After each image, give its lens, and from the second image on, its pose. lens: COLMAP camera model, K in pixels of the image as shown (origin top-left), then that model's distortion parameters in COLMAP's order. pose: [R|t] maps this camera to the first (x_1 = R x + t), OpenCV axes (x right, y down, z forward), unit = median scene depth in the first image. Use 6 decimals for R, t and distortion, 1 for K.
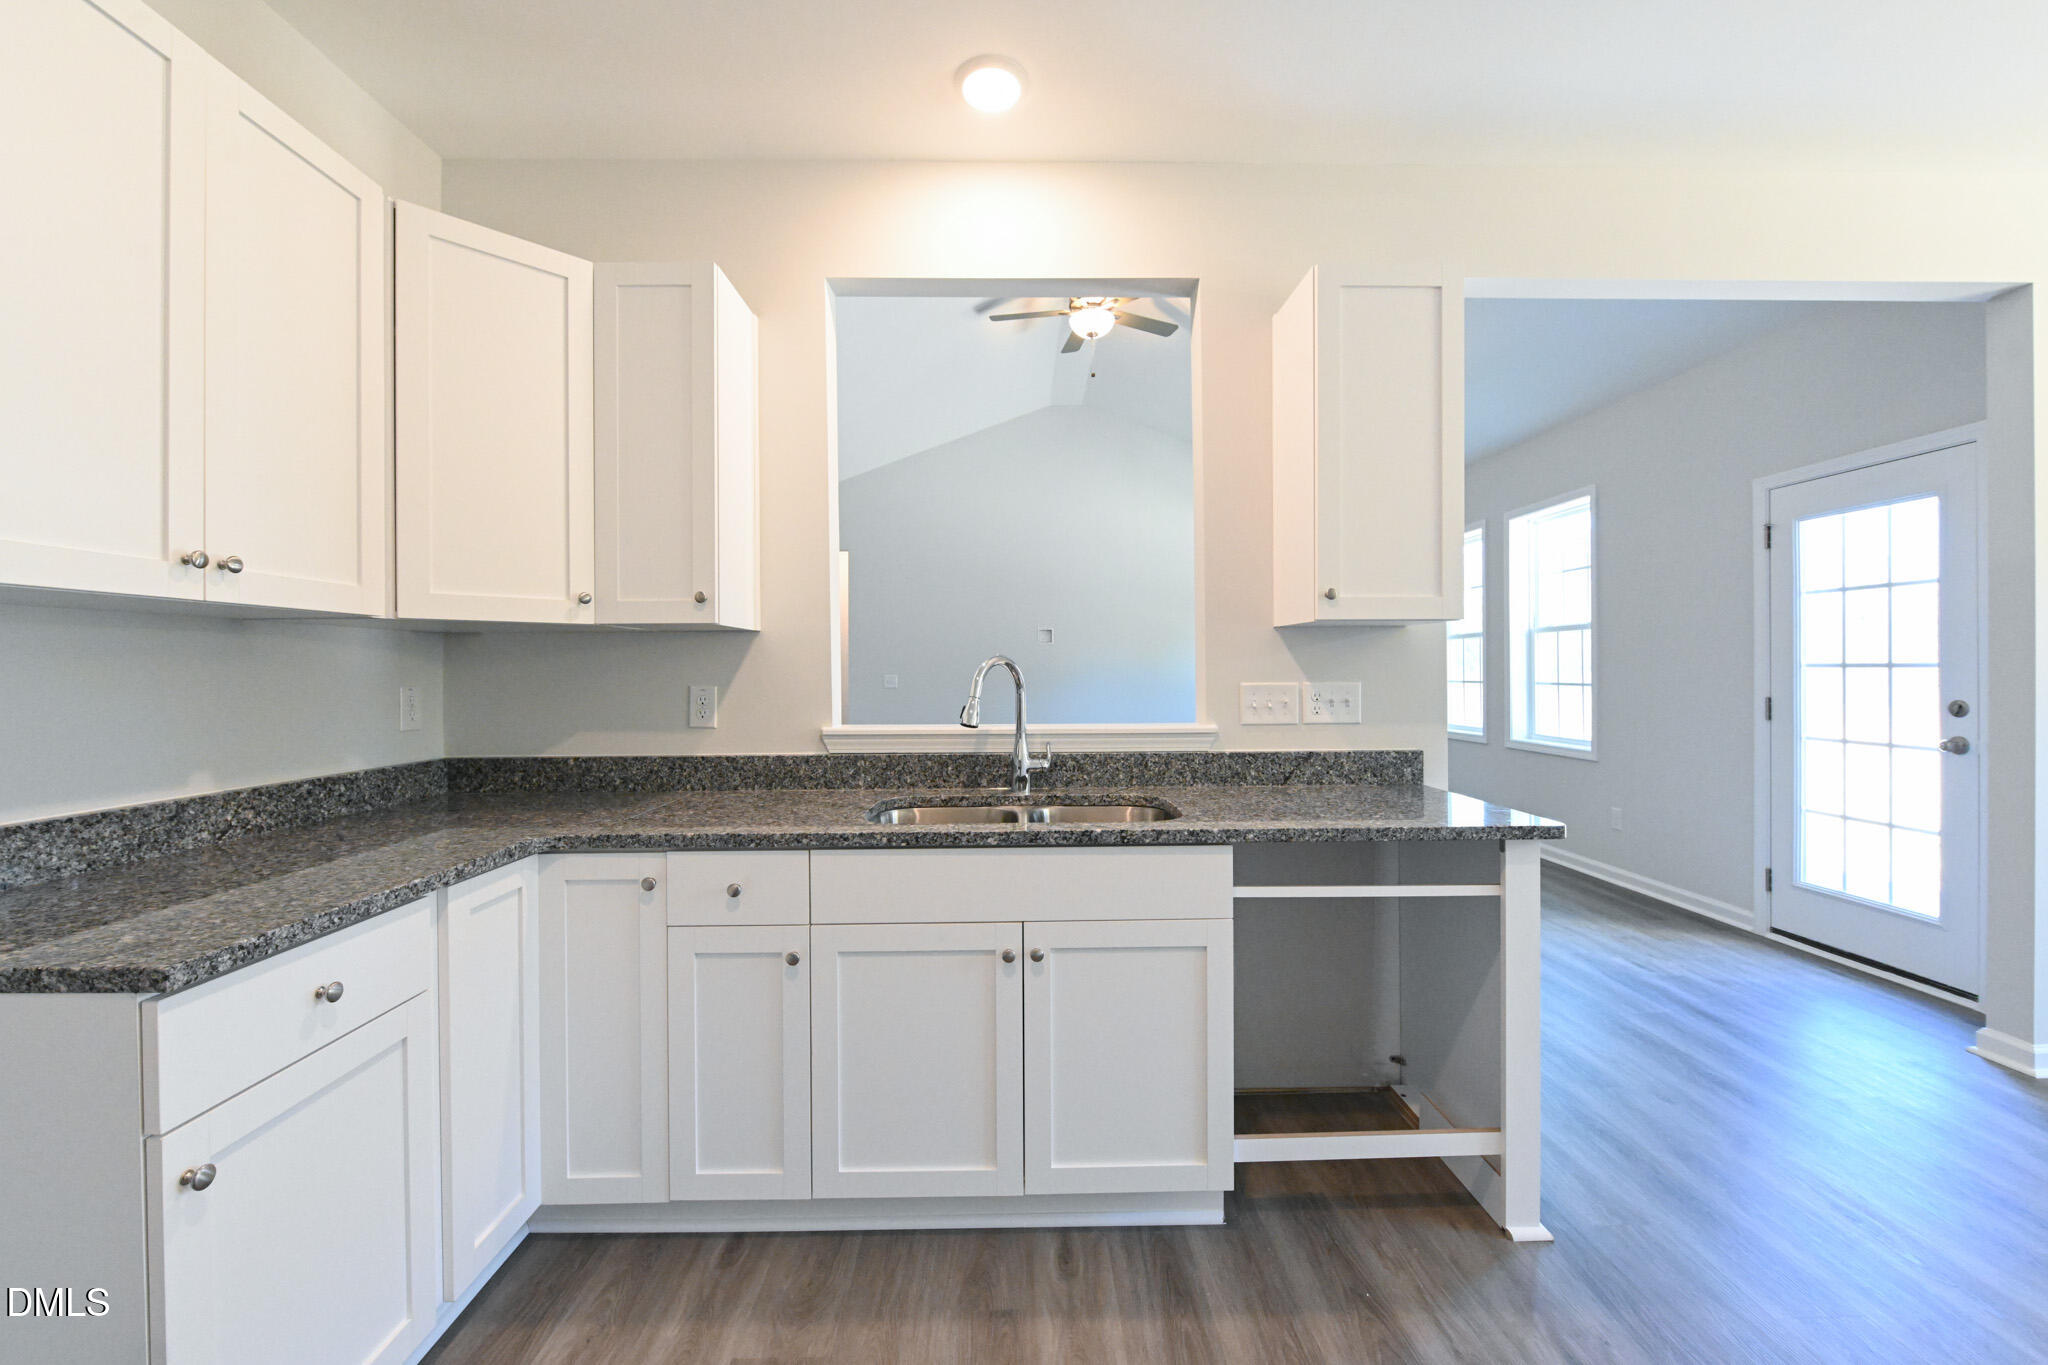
lens RADIAL K [[808.8, 0, 1028.7], [0, 808.8, 671.8], [0, 0, 1]] dist [-0.007552, 0.000404]
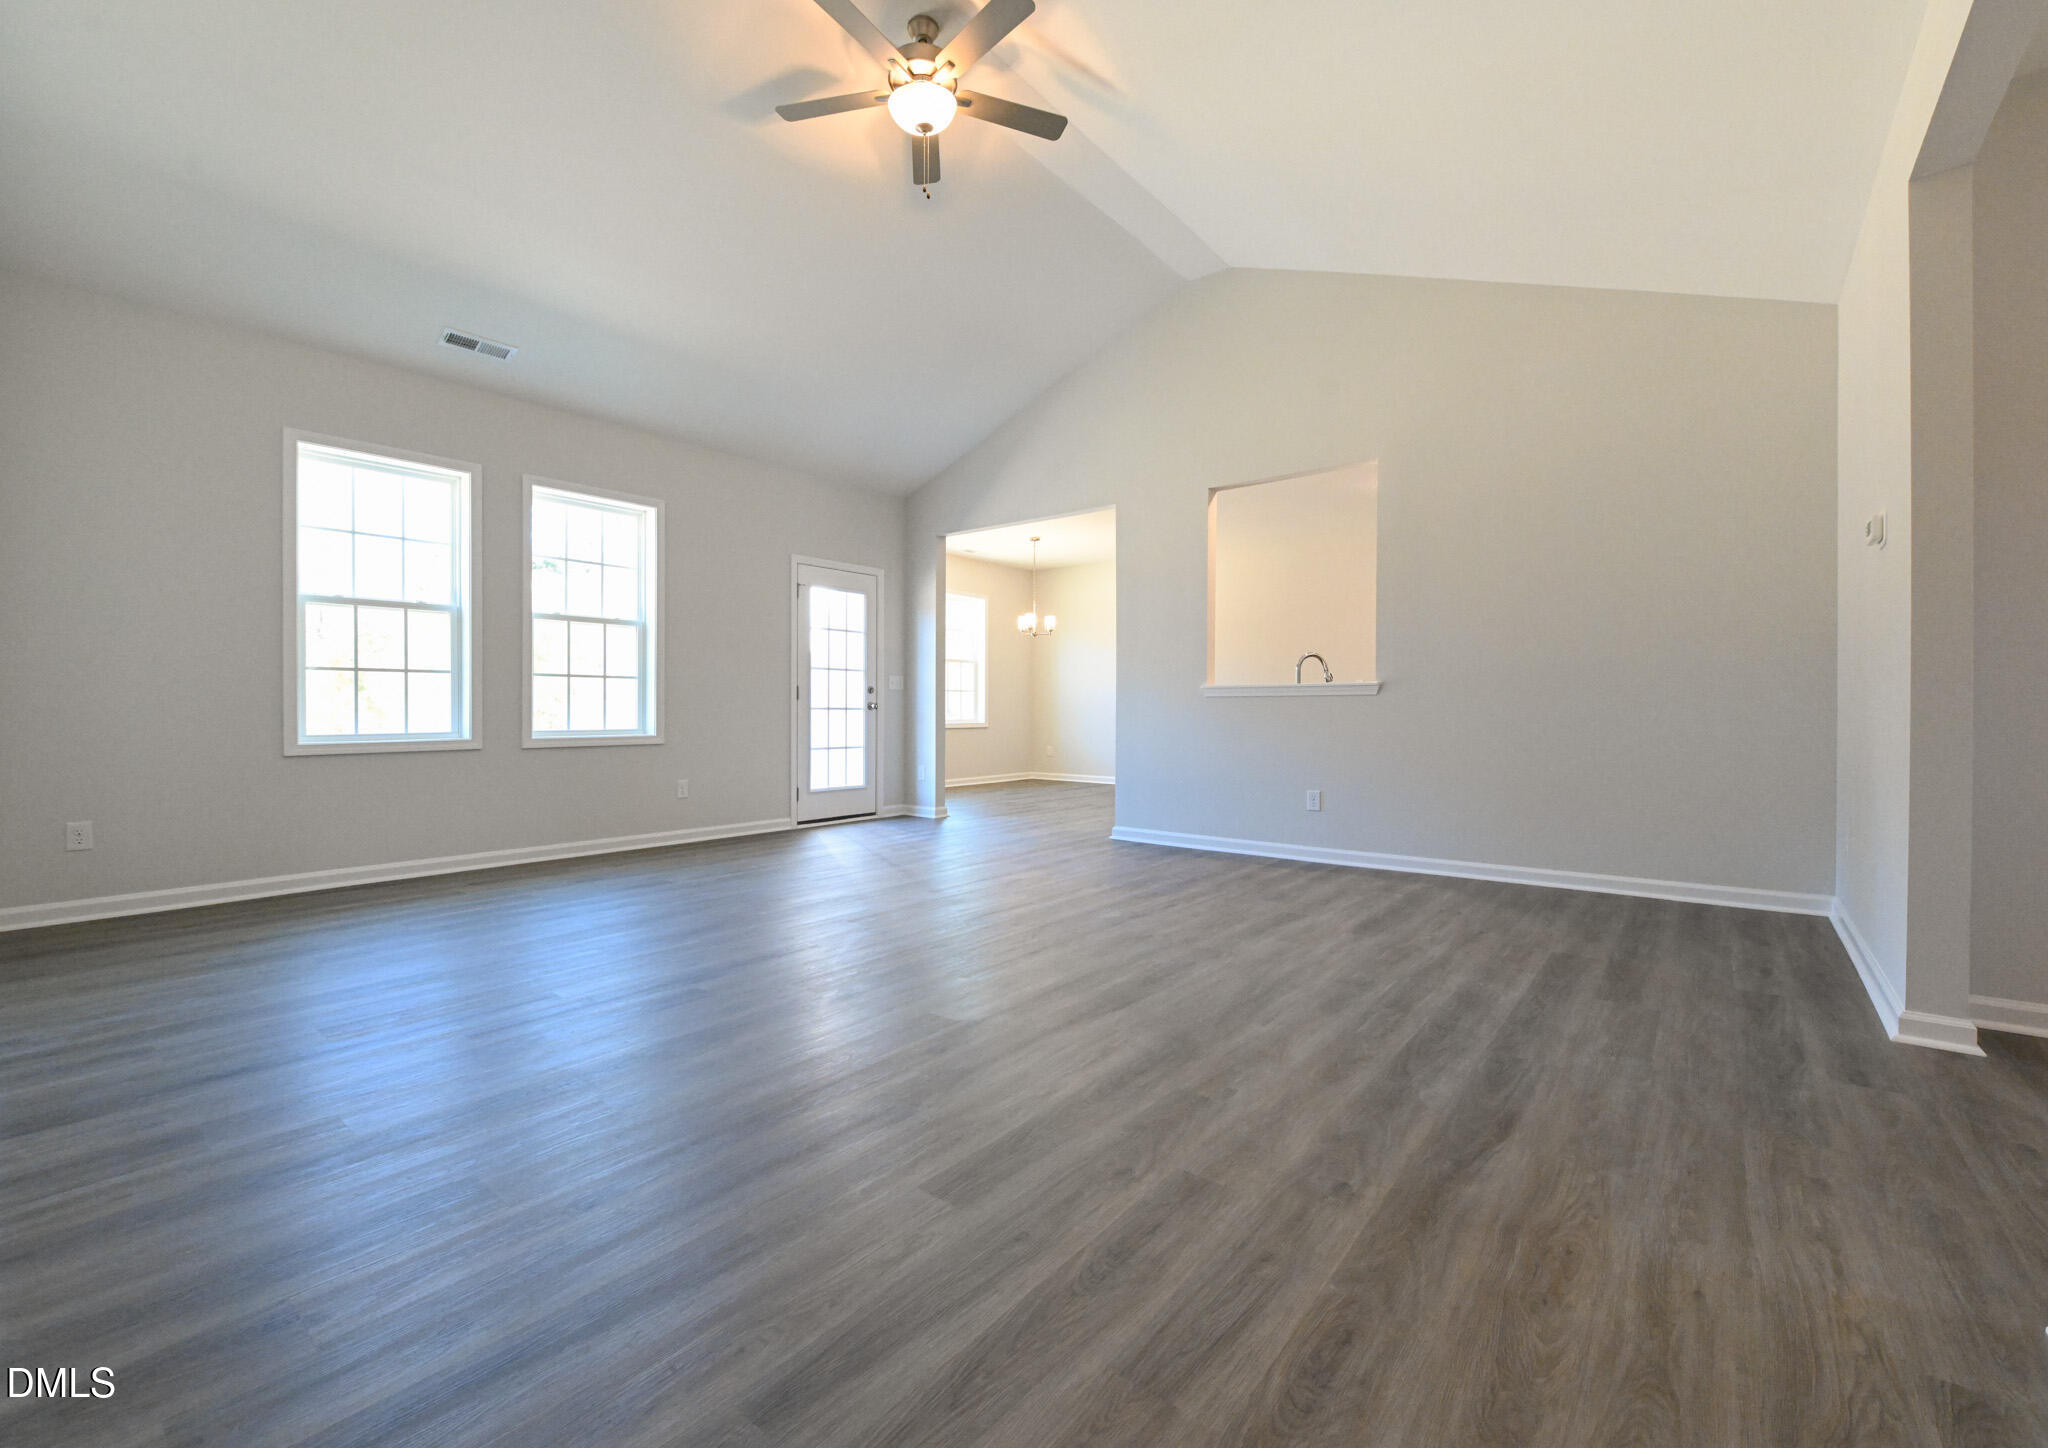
lens RADIAL K [[856.5, 0, 1027.8], [0, 856.5, 713.5], [0, 0, 1]] dist [-0.002893, -0.000716]
pose [[-0.764274, 0.003728, 0.644881, -0.636272], [0.006912, 0.999973, 0.002411, 0.092592], [-0.644855, 0.006301, -0.764279, 2.163661]]
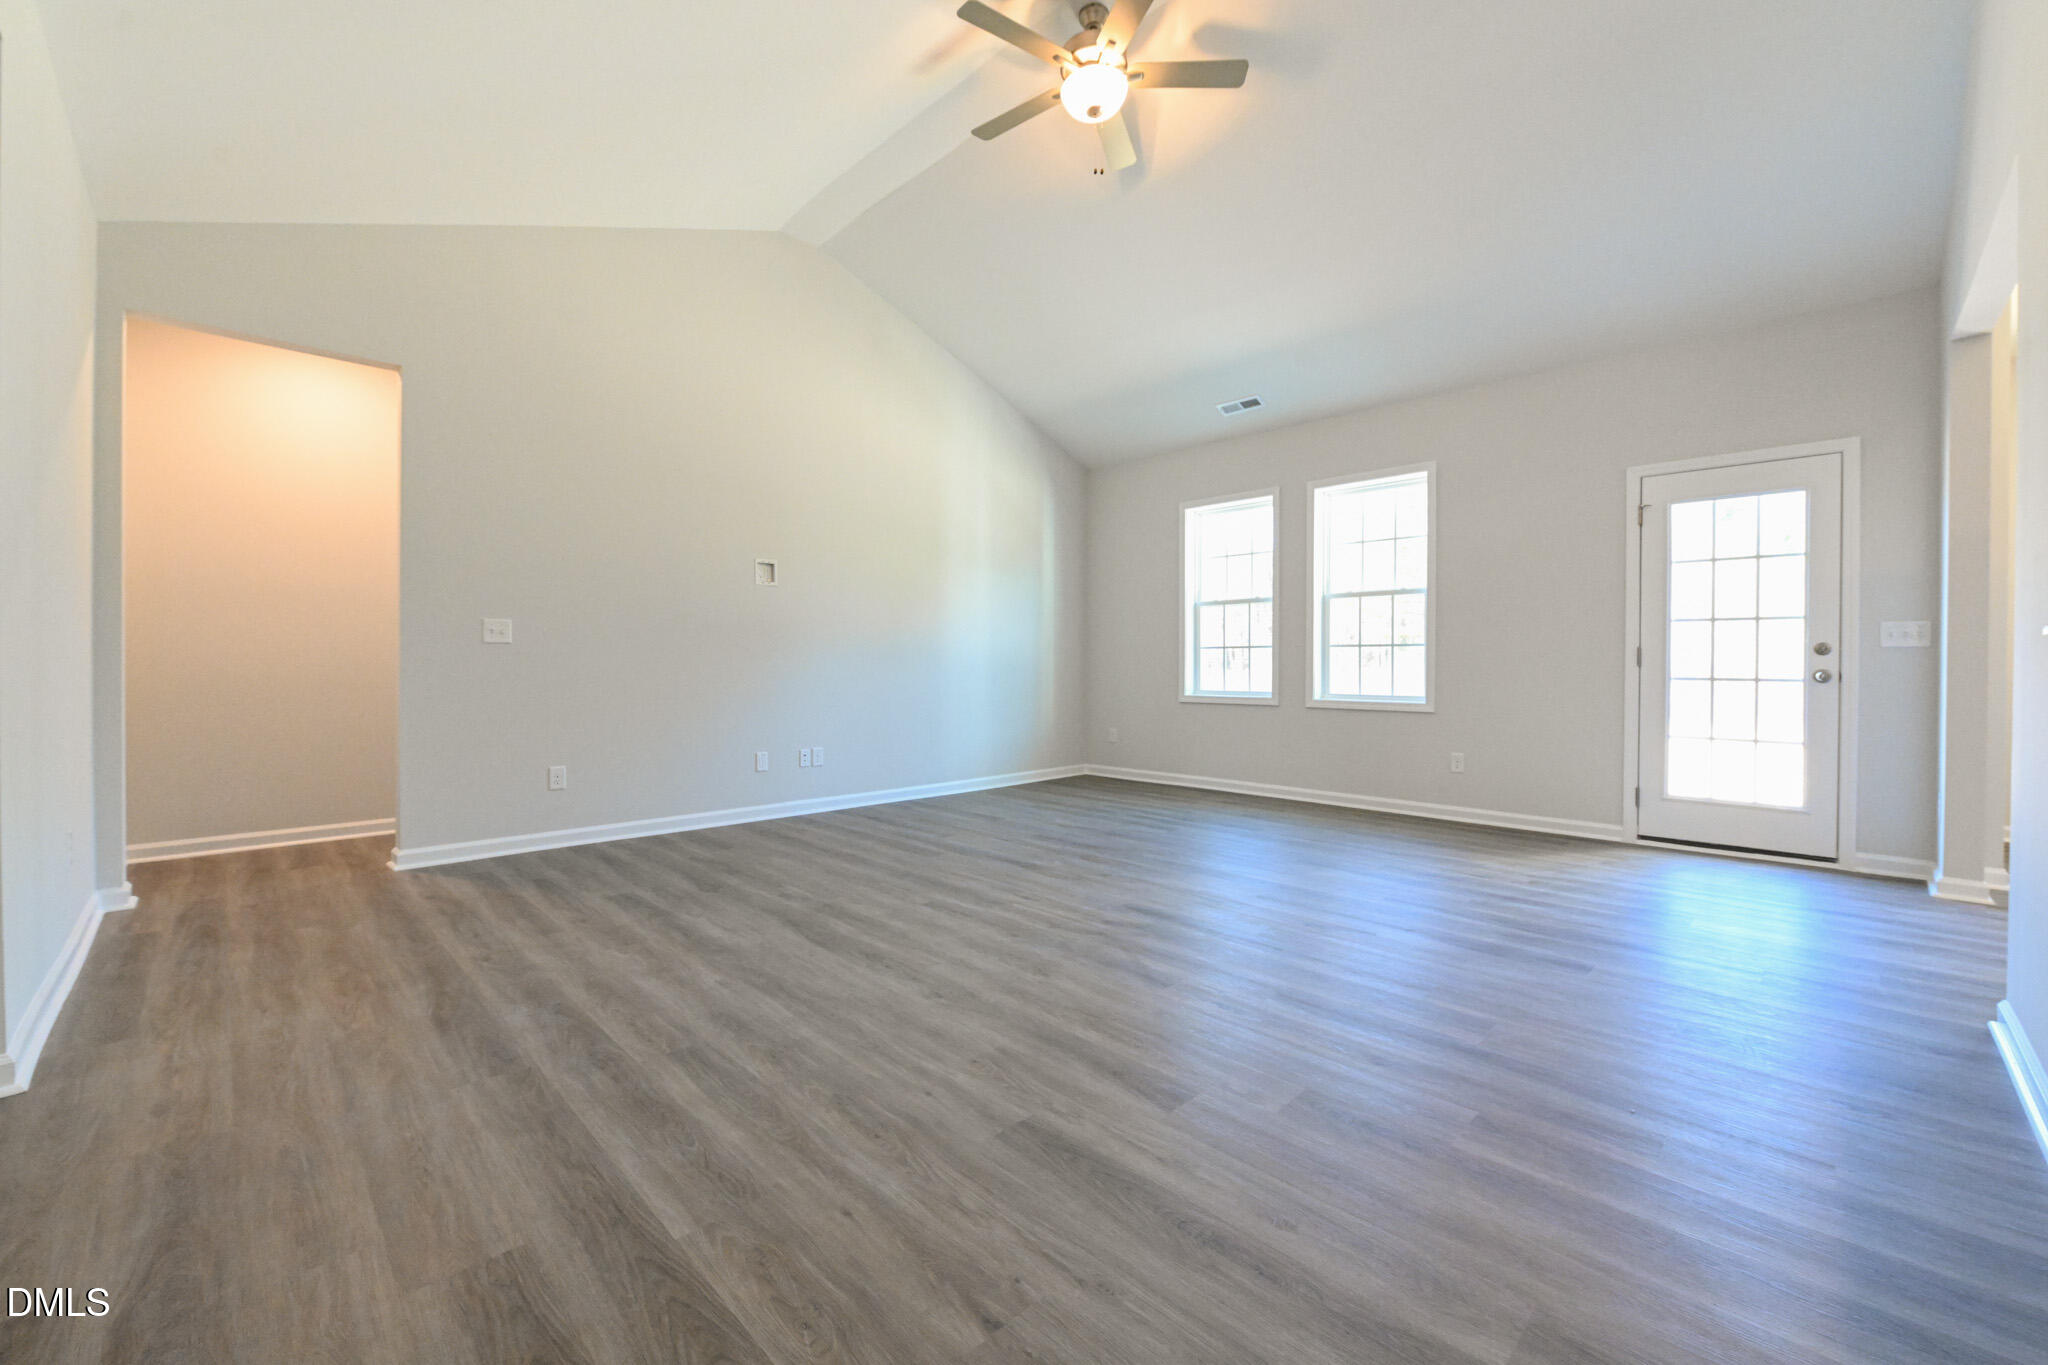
lens RADIAL K [[808.8, 0, 1028.7], [0, 808.8, 671.8], [0, 0, 1]] dist [-0.007552, 0.000404]
pose [[0.721769, 0.004304, 0.692121, -0.622503], [-0.007944, 0.999966, 0.002065, 0.077242], [-0.692089, -0.006988, 0.721779, 0.795943]]
